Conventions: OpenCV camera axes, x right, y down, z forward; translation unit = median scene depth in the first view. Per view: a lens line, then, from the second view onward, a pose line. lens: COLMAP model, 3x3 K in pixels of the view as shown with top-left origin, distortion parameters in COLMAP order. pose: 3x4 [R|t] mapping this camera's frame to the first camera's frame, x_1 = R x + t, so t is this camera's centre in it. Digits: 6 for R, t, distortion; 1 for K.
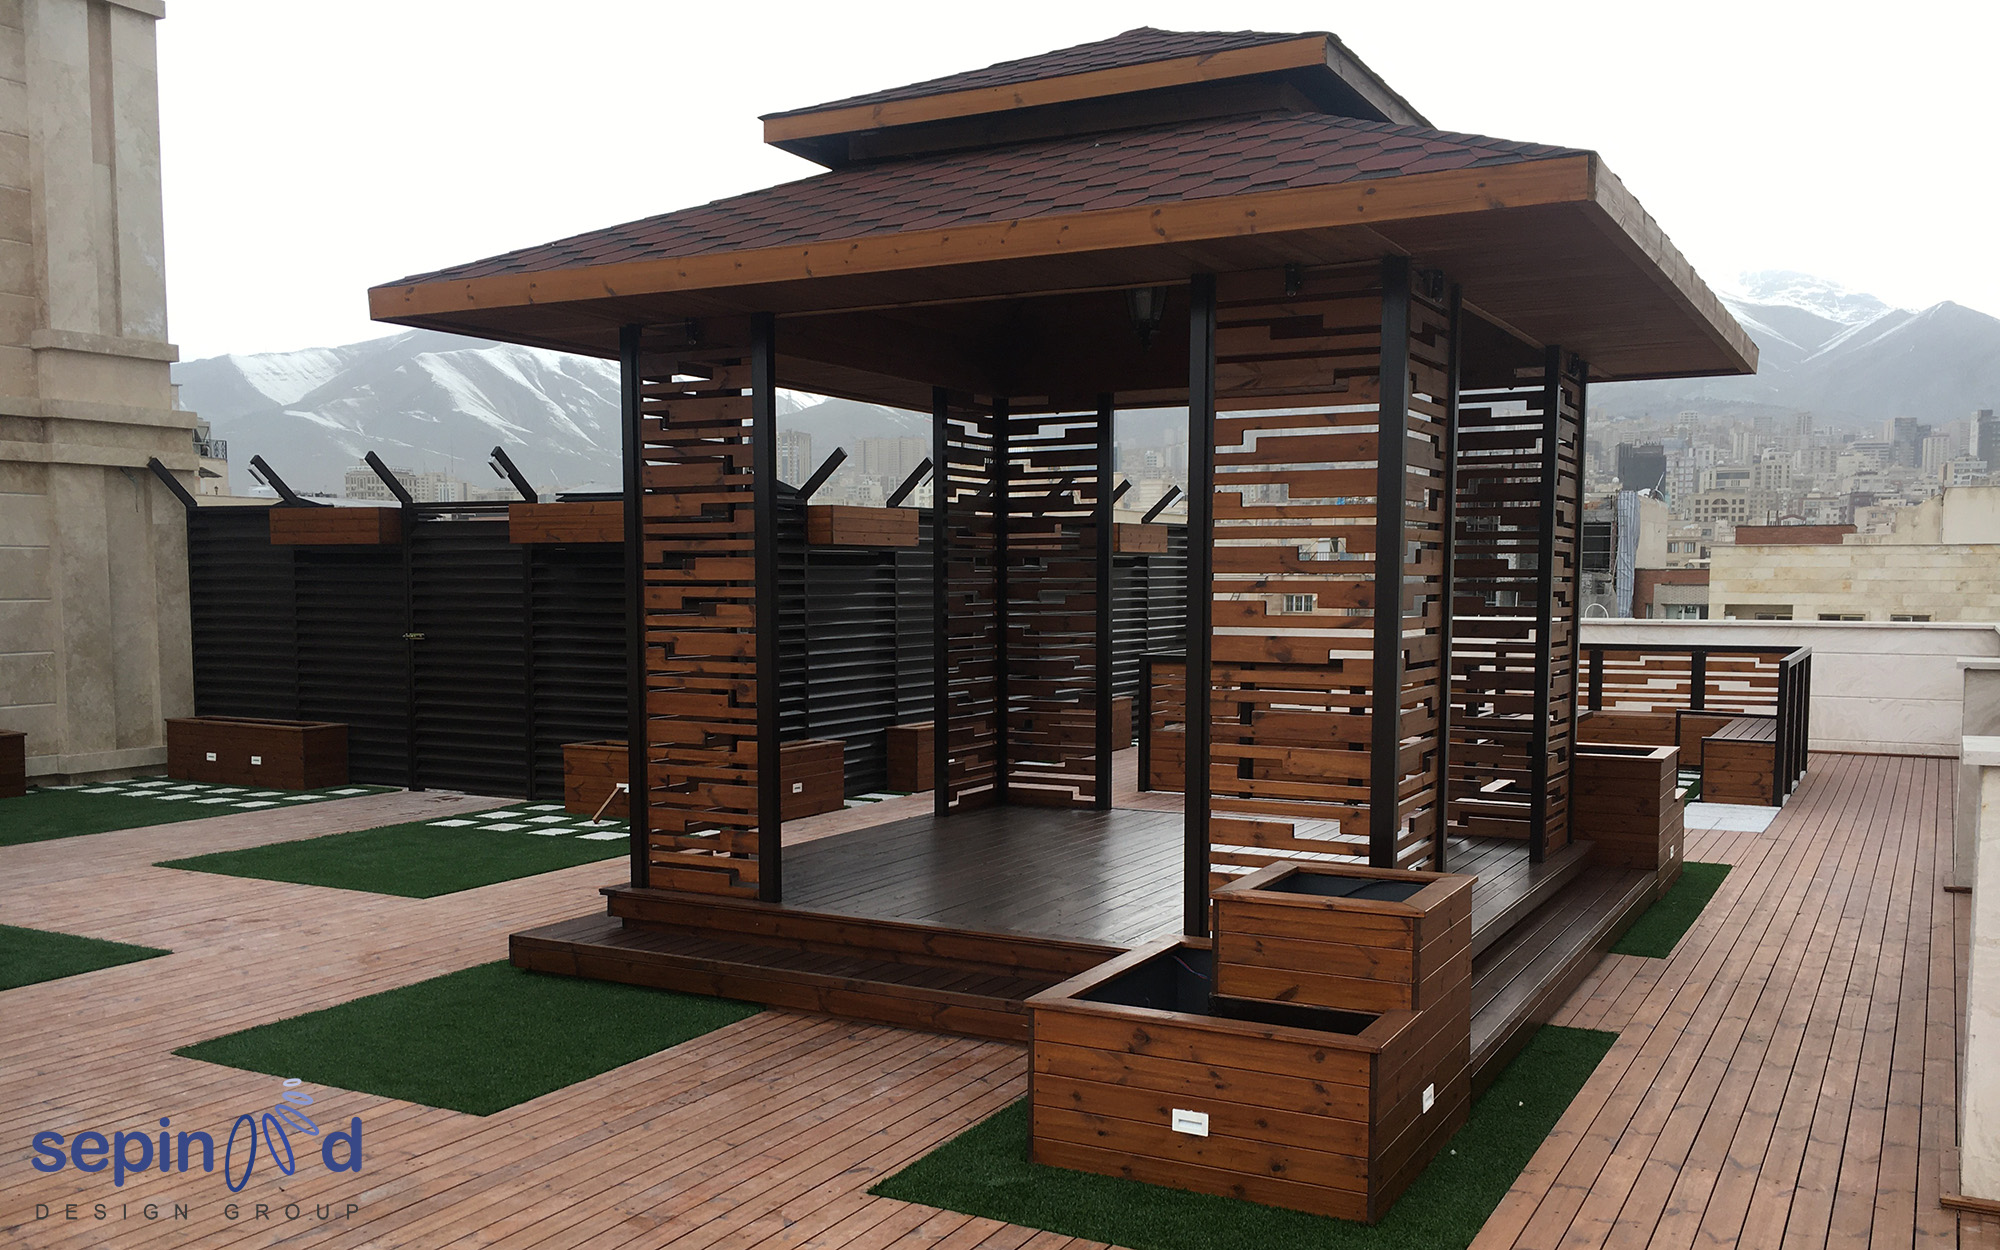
lens RADIAL K [[1710.3, 0, 1018.5], [0, 1710.3, 734.6], [0, 0, 1]] dist [0.080755, -0.119733]
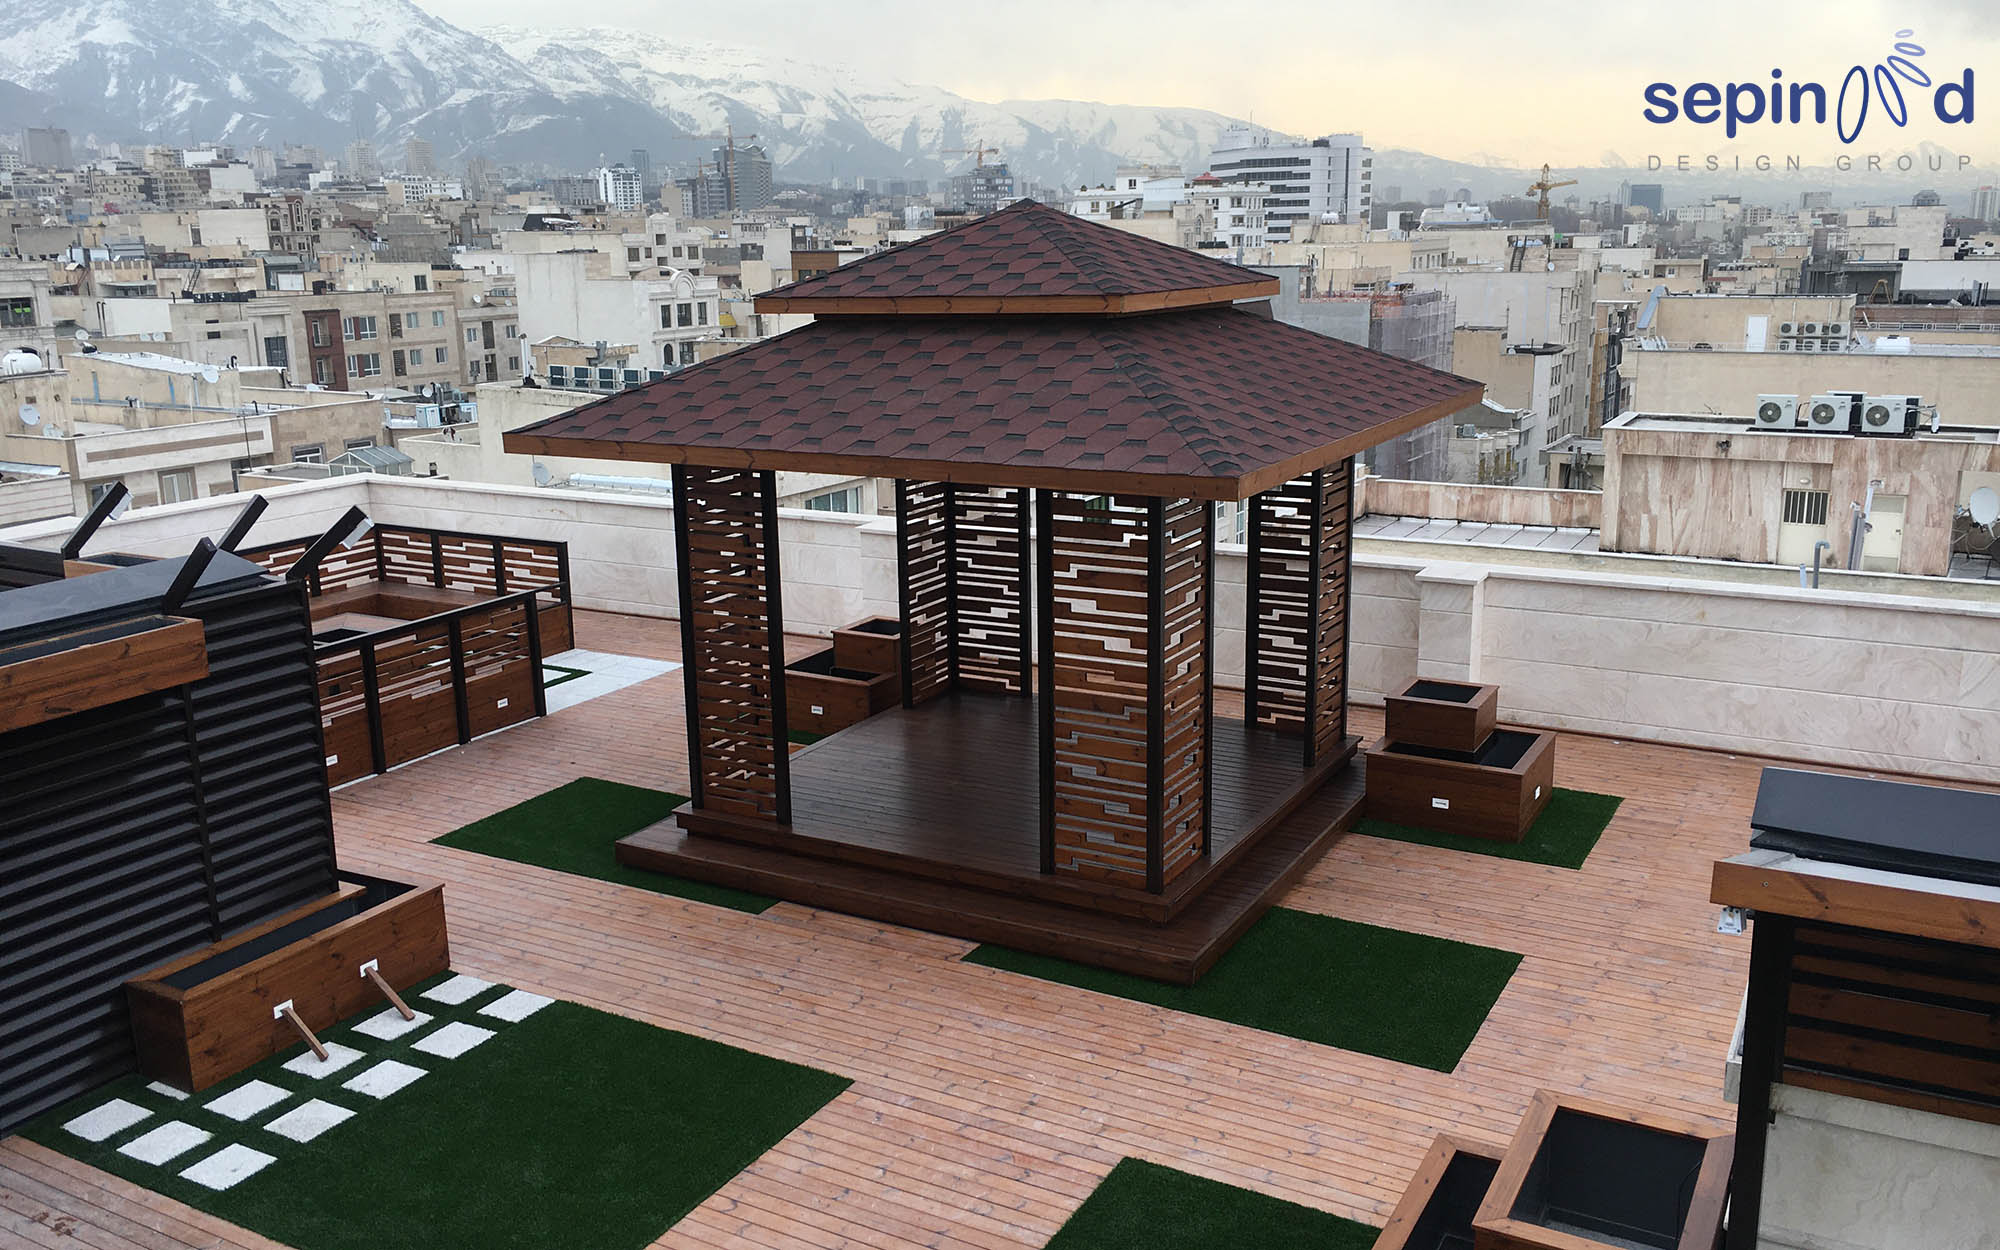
lens RADIAL K [[1710.3, 0, 995.4], [0, 1710.3, 627.1], [0, 0, 1]] dist [0.080755, -0.119733]
pose [[0.013017, -0.232556, 0.972496, -1.118353], [0.109076, 0.967105, 0.229807, -0.322831], [-0.993948, 0.103084, 0.037955, 0.819995]]
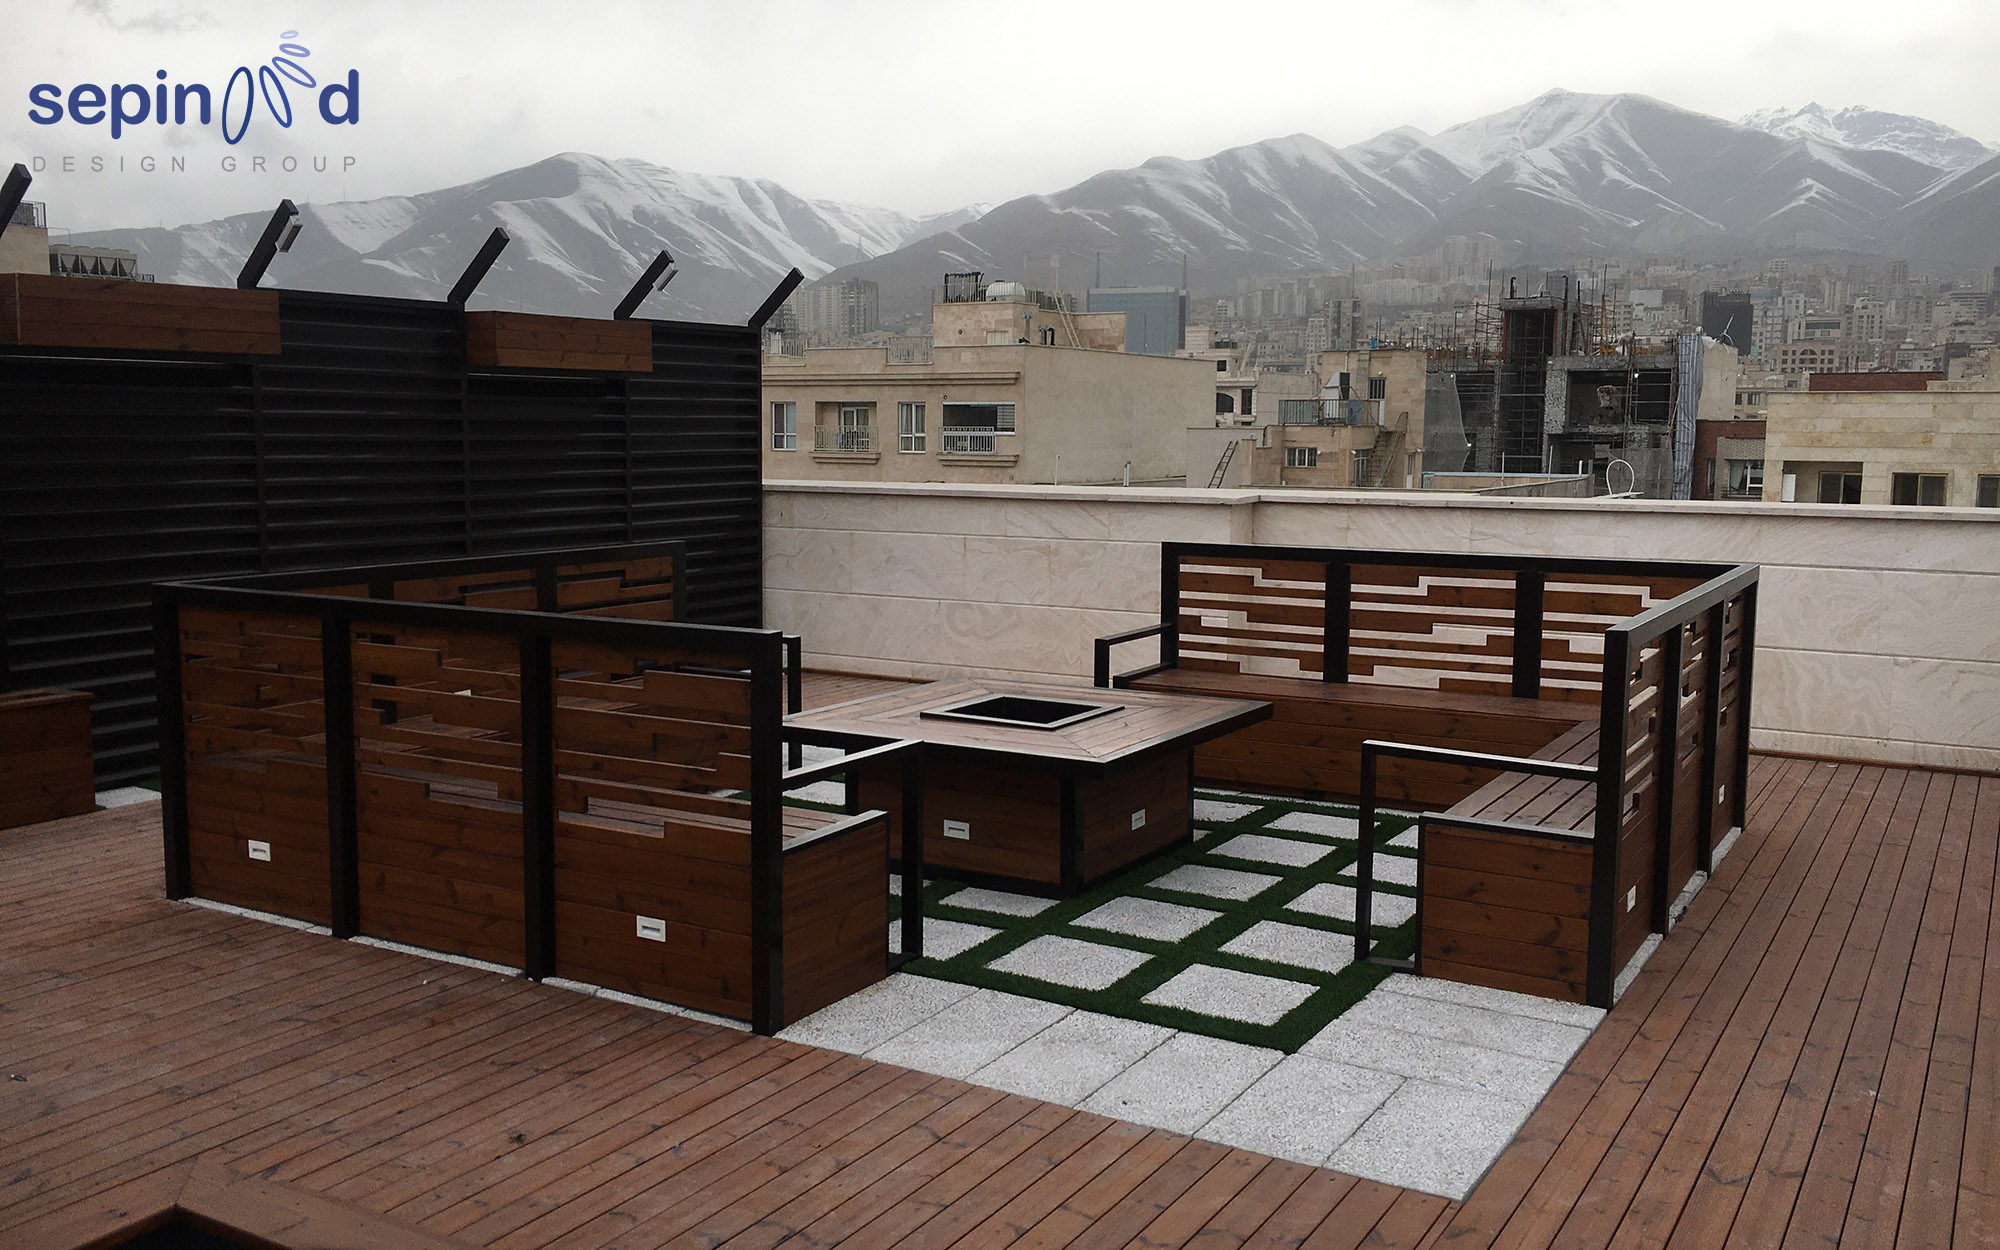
lens RADIAL K [[1710.3, 0, 1032.3], [0, 1710.3, 612.8], [0, 0, 1]] dist [0.080755, -0.119733]
pose [[0.999299, 0.008560, -0.036456, 0.428805], [-0.007992, 0.999845, 0.015695, -0.067310], [0.036585, -0.015392, 0.999212, 0.804218]]
